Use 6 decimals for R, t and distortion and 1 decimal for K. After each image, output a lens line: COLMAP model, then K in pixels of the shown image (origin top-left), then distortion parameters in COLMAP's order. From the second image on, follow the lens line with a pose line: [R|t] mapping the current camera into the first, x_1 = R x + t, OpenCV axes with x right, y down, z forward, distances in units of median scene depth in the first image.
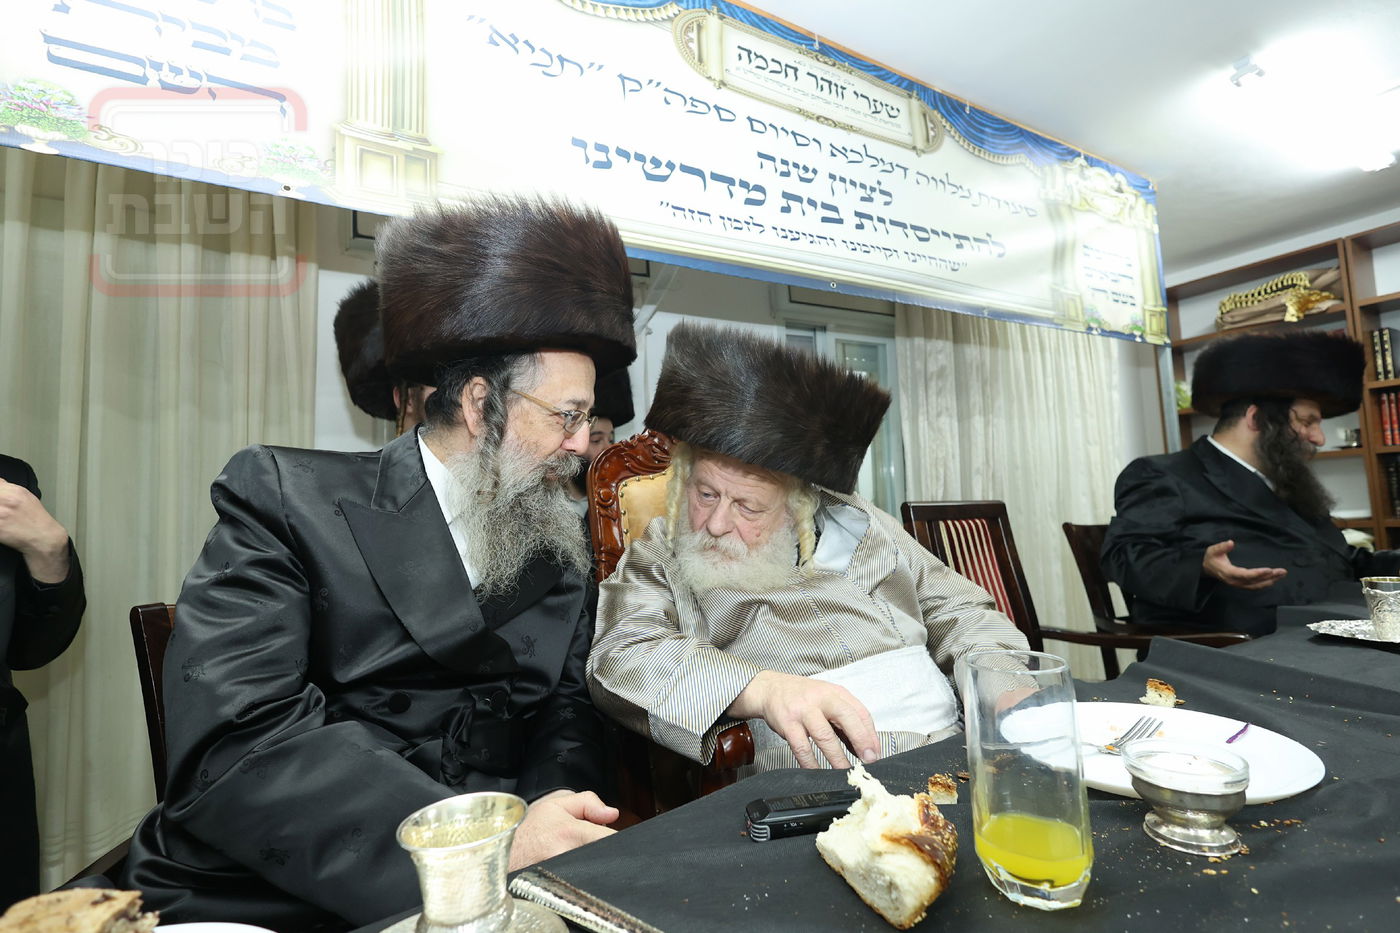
lens RADIAL K [[643.2, 0, 698.9], [0, 643.2, 468.6], [0, 0, 1]] dist [0.000839, 0.000260]
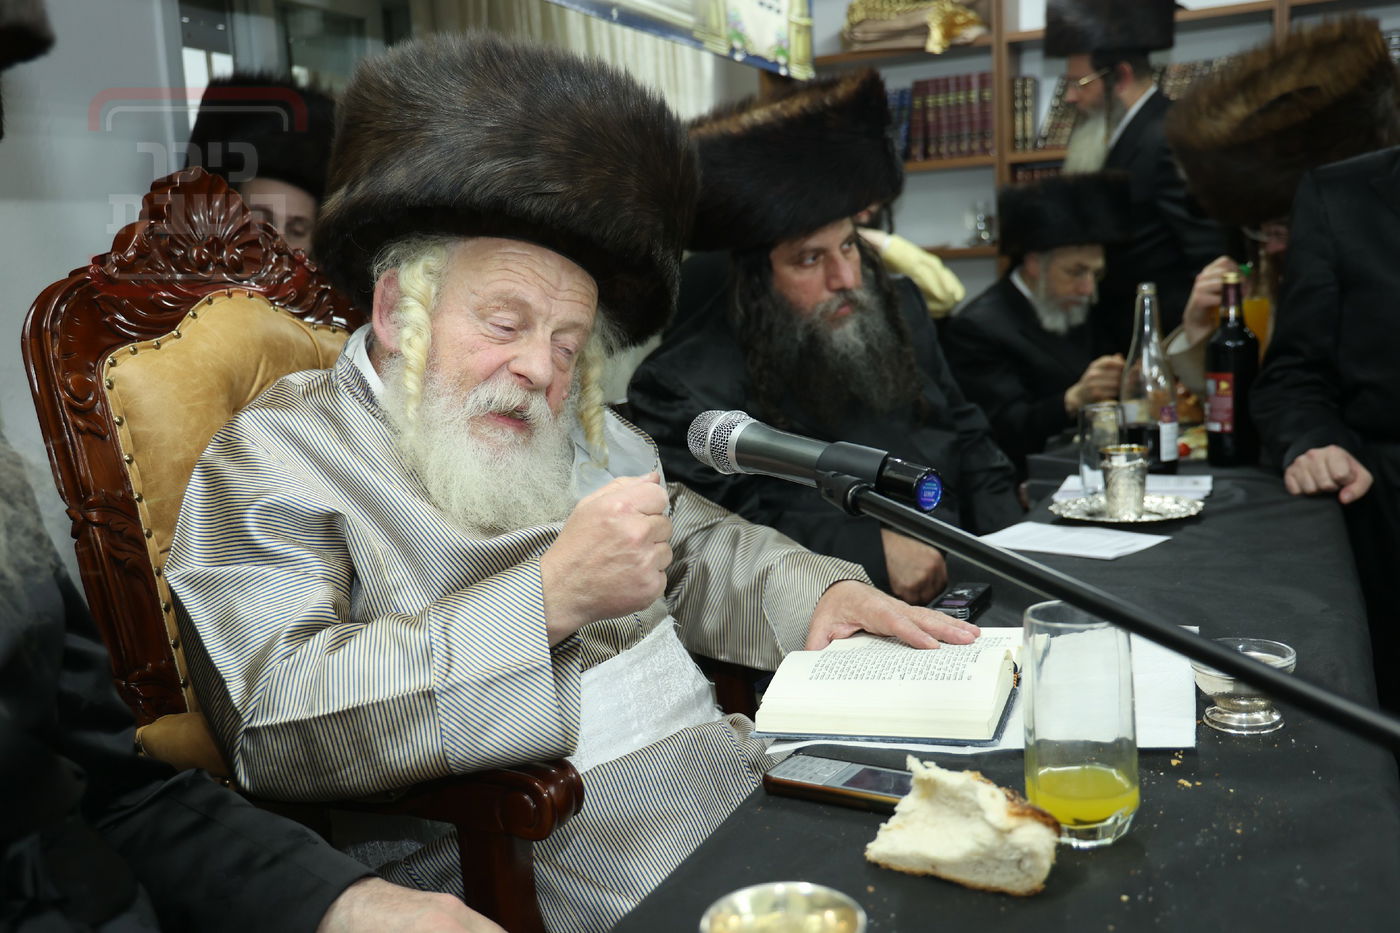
lens RADIAL K [[1341.0, 0, 695.8], [0, 1341.0, 464.0], [0, 0, 1]] dist [0.038482, 0.000000]
pose [[0.803658, -0.079676, 0.589733, -0.265708], [-0.022471, 0.986227, 0.163867, -0.054880], [-0.594667, -0.144945, 0.790798, -0.049215]]
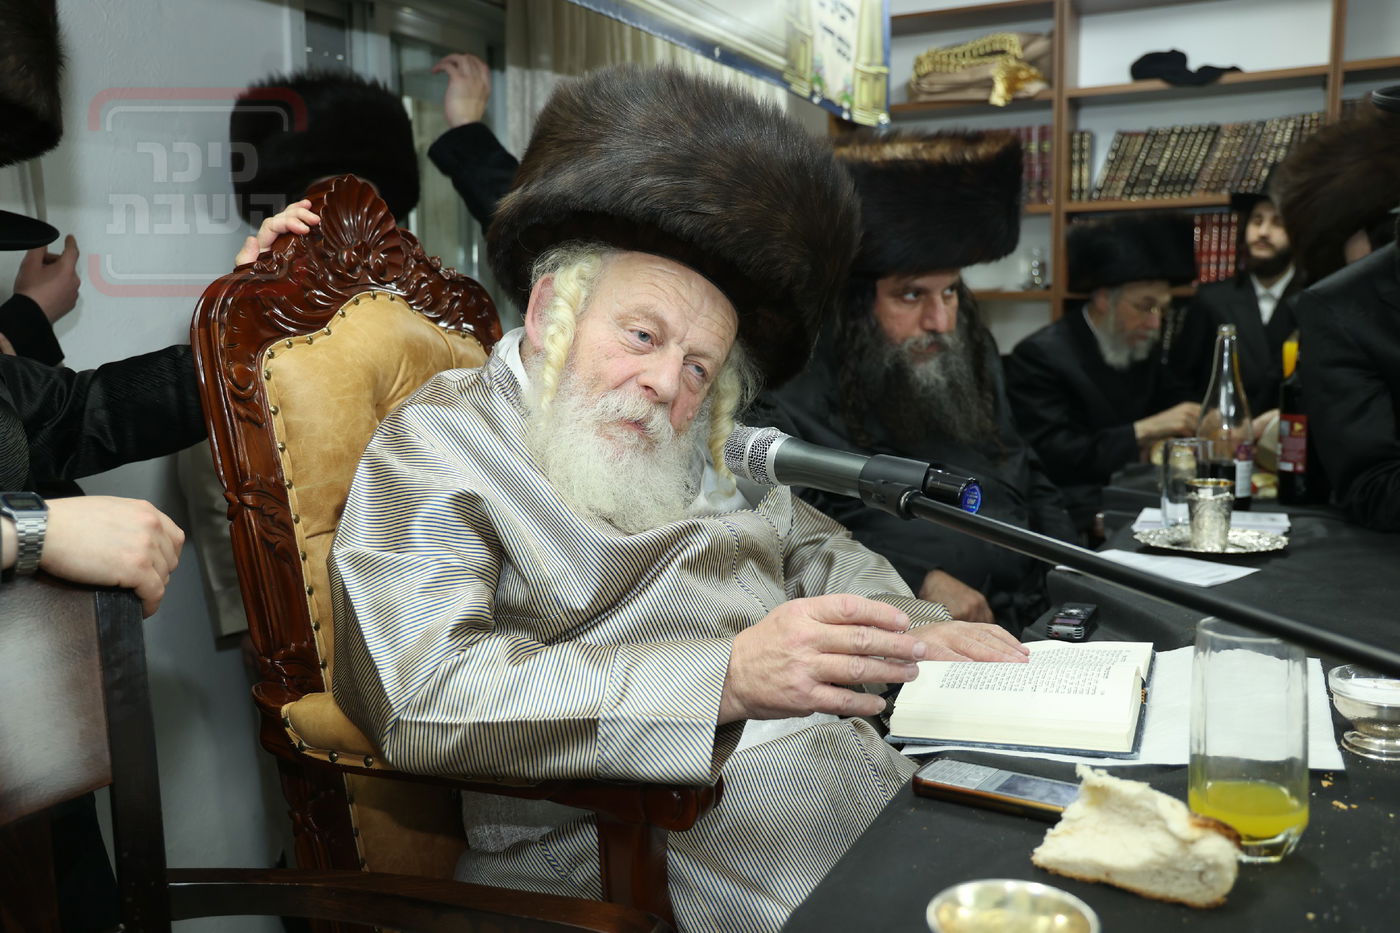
lens RADIAL K [[1267.3, 0, 691.5], [0, 1267.3, 466.9], [0, 0, 1]] dist [0.027095, 0.005249]
pose [[0.823050, -0.035274, 0.566872, -0.298945], [-0.058603, 0.987469, 0.146532, -0.038989], [-0.564937, -0.153823, 0.810669, -0.005695]]
